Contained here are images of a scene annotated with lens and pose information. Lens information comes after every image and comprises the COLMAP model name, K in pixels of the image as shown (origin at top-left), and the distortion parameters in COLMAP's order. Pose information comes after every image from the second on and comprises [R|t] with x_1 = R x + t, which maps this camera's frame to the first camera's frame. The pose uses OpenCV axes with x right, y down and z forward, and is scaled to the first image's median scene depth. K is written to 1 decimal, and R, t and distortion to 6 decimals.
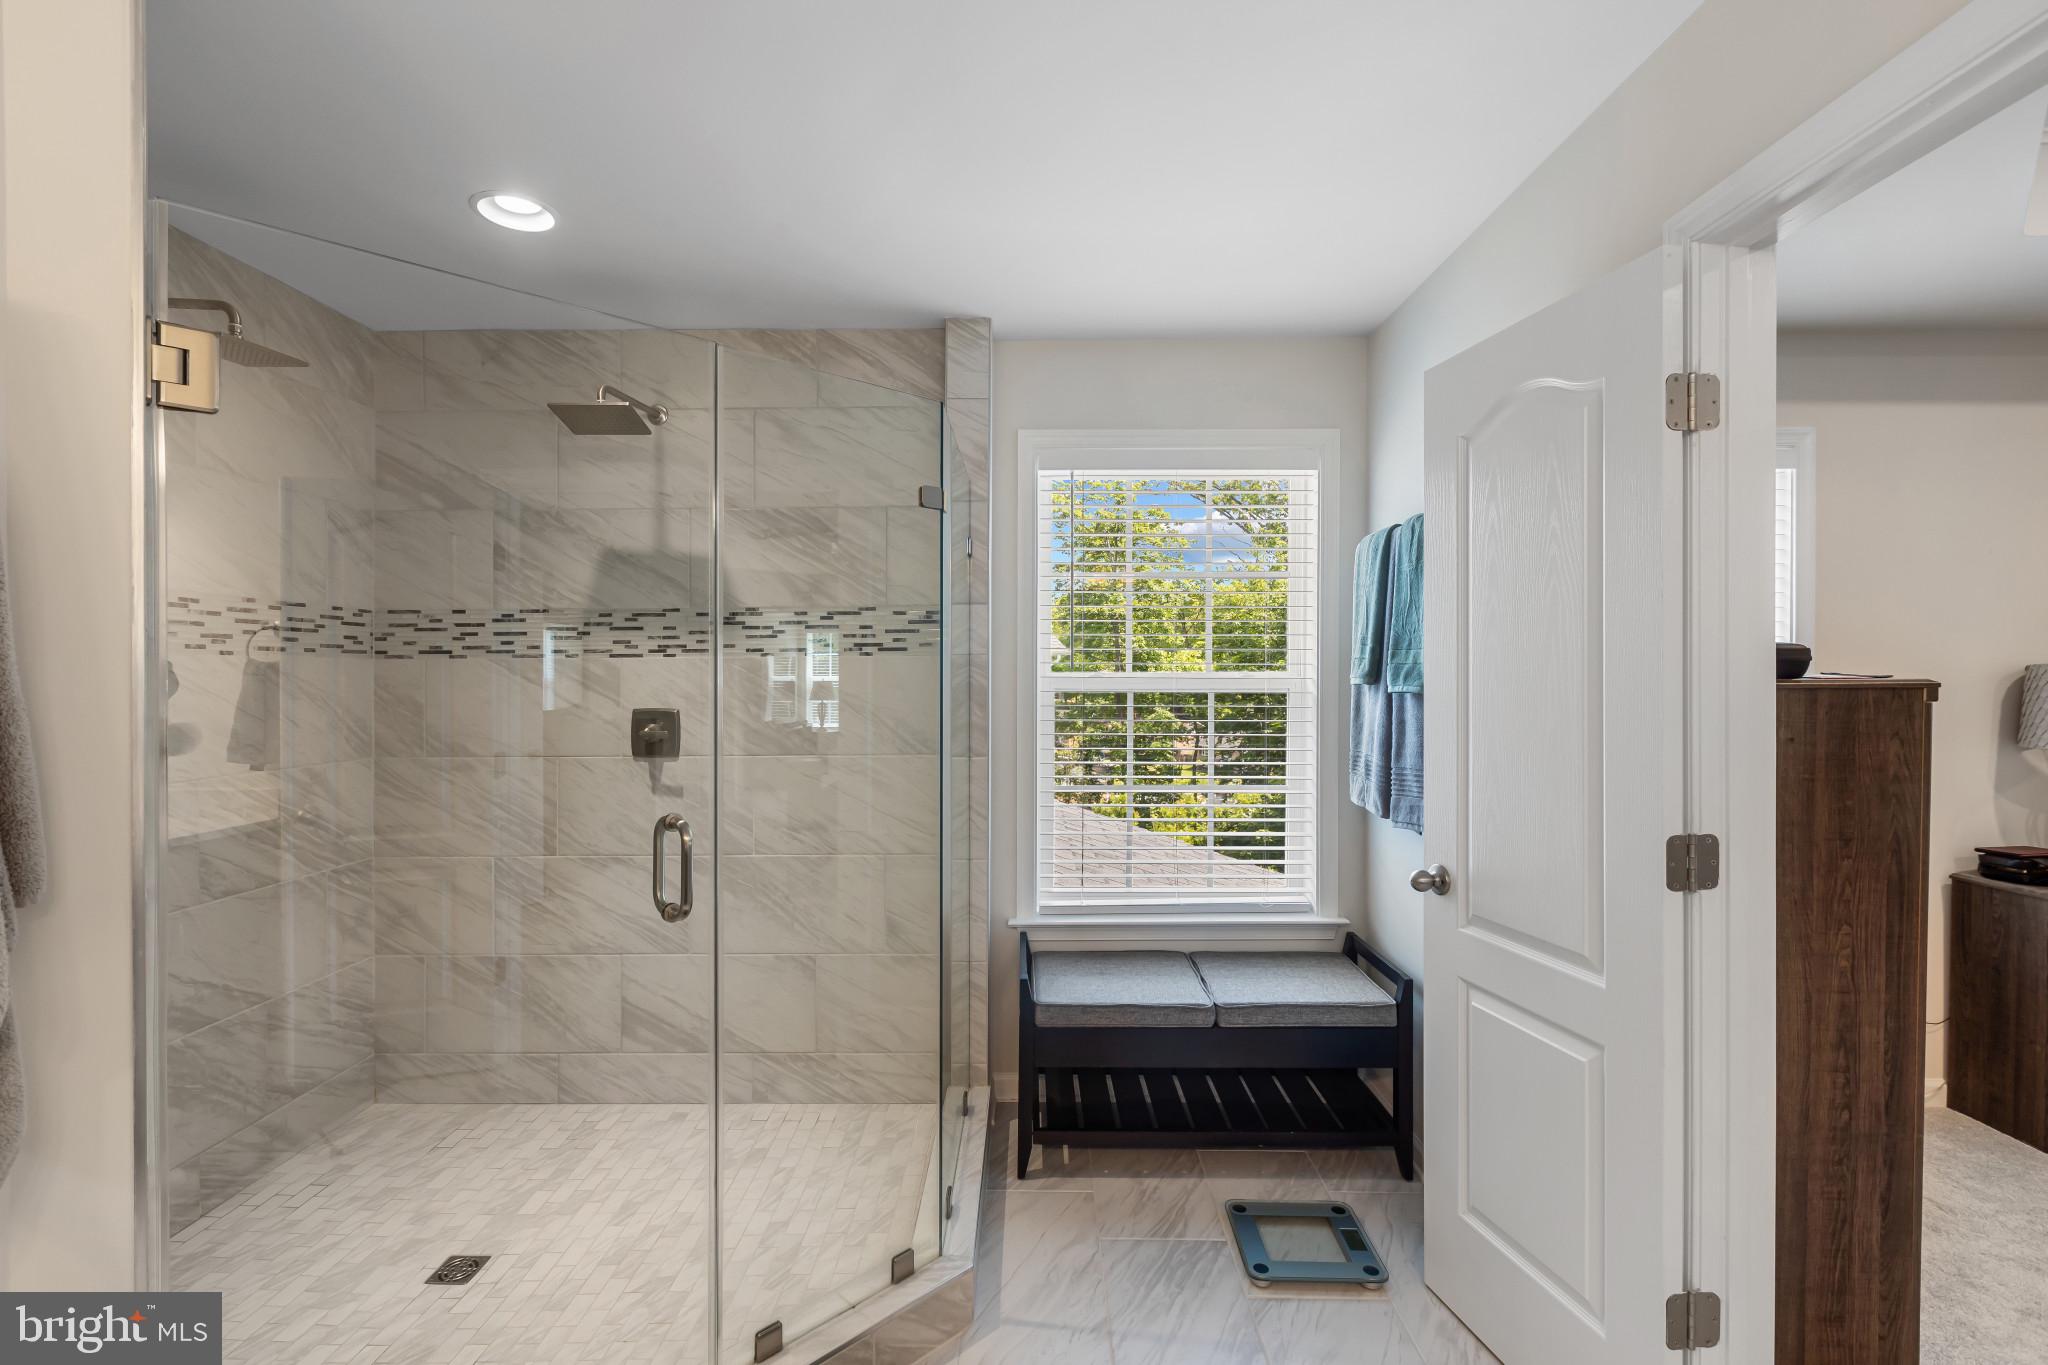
lens RADIAL K [[893.4, 0, 1024.0], [0, 893.4, 682.5], [0, 0, 1]] dist [-0.012373, -0.000651]
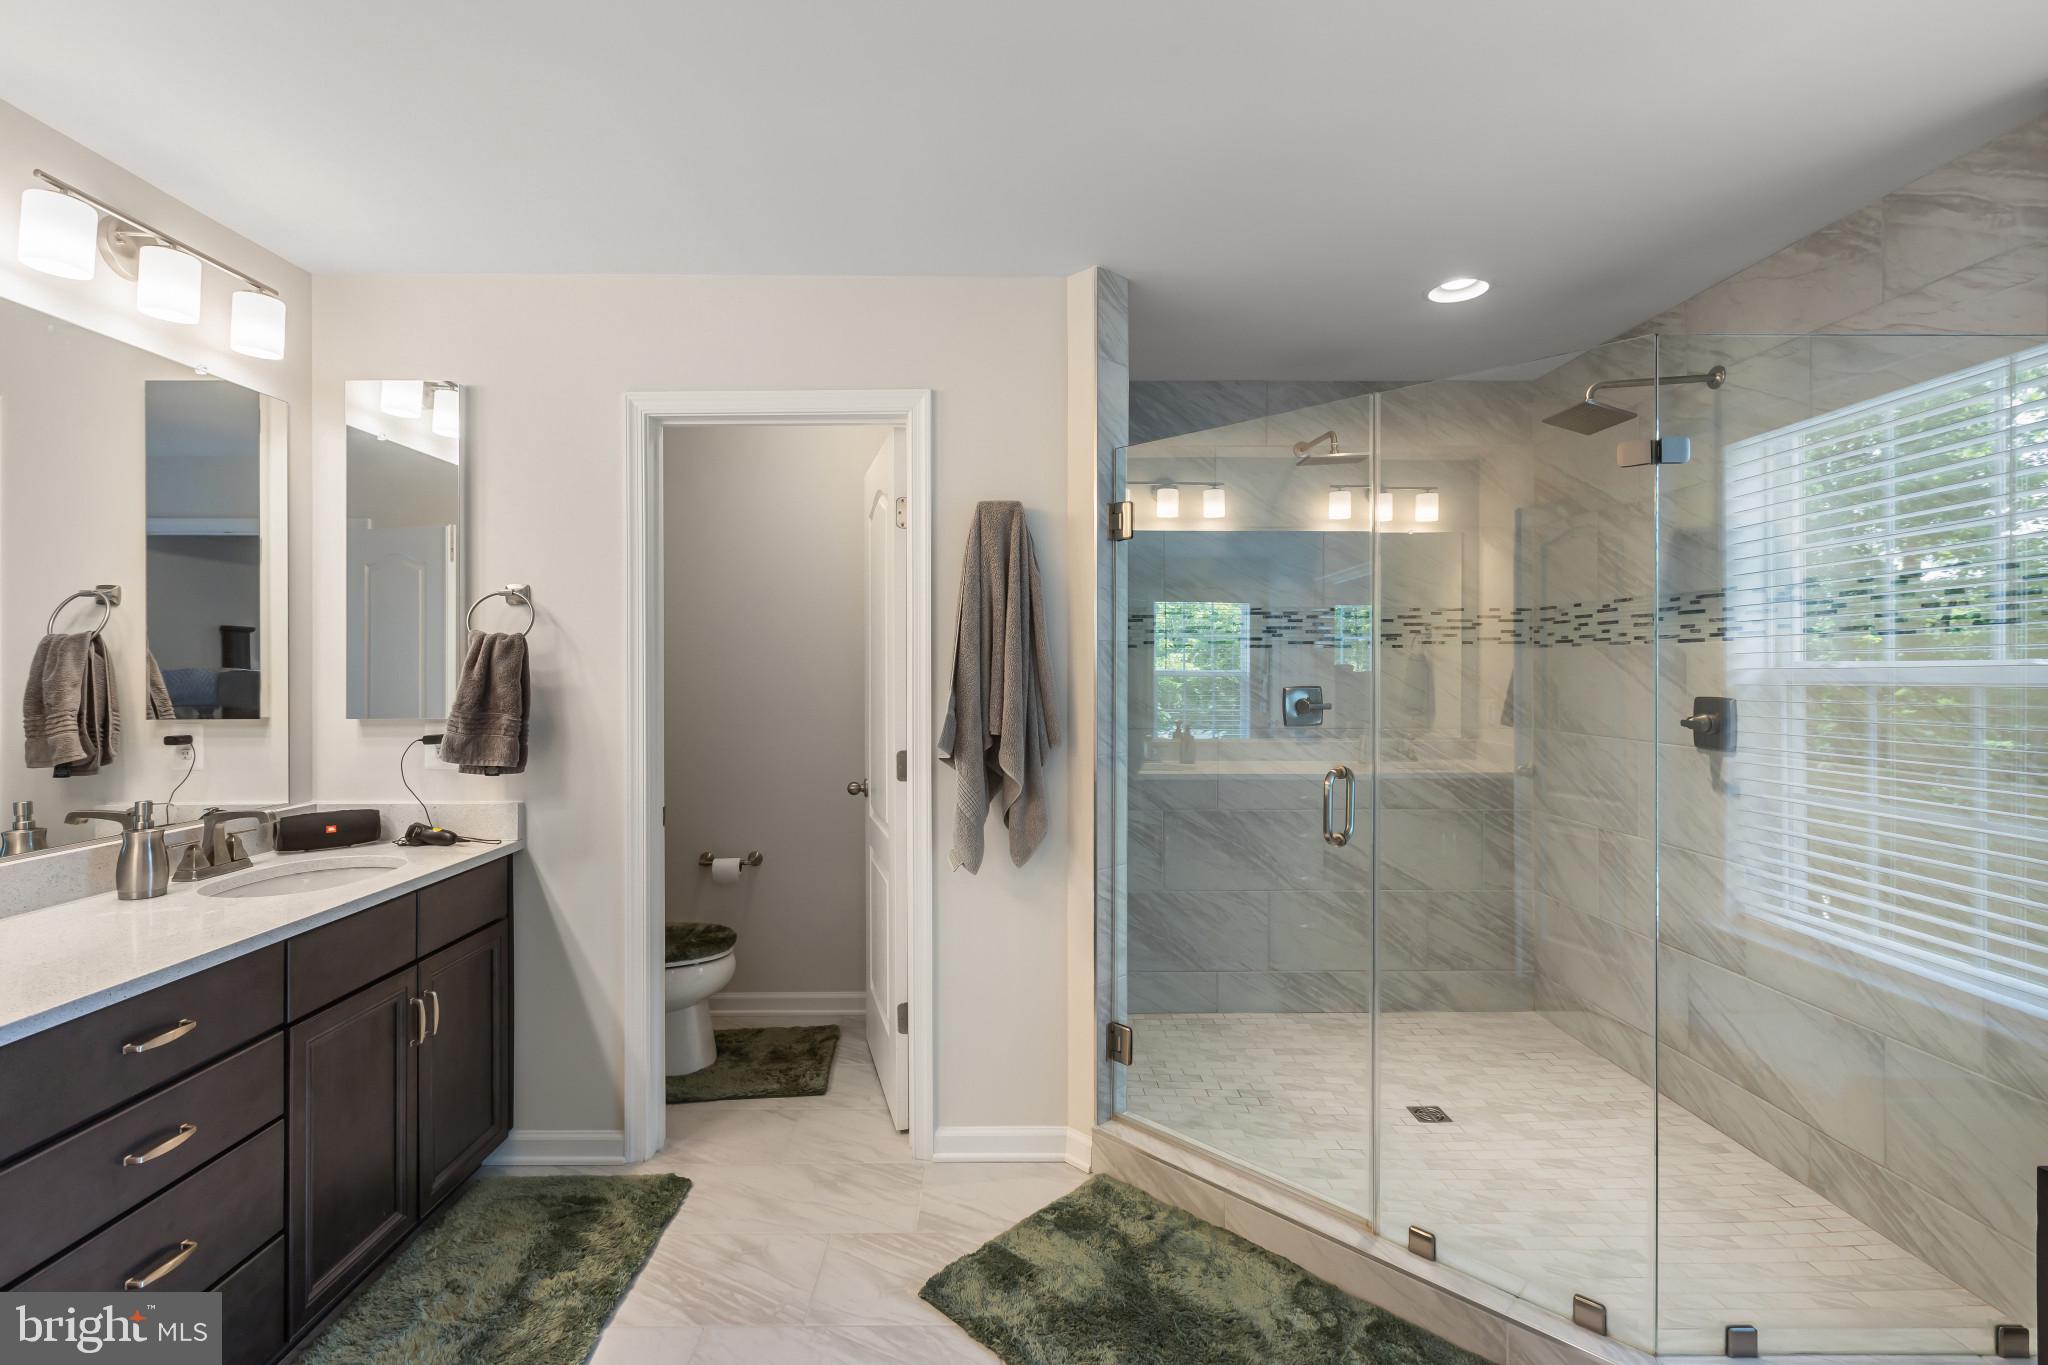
lens RADIAL K [[911.0, 0, 1025.4], [0, 911.0, 668.8], [0, 0, 1]] dist [-0.000767, 0.000165]
pose [[0.034900, 0.007403, -0.999363, 0.502322], [-0.007631, 0.999945, 0.007141, -0.001358], [0.999362, 0.007377, 0.034955, 0.255465]]
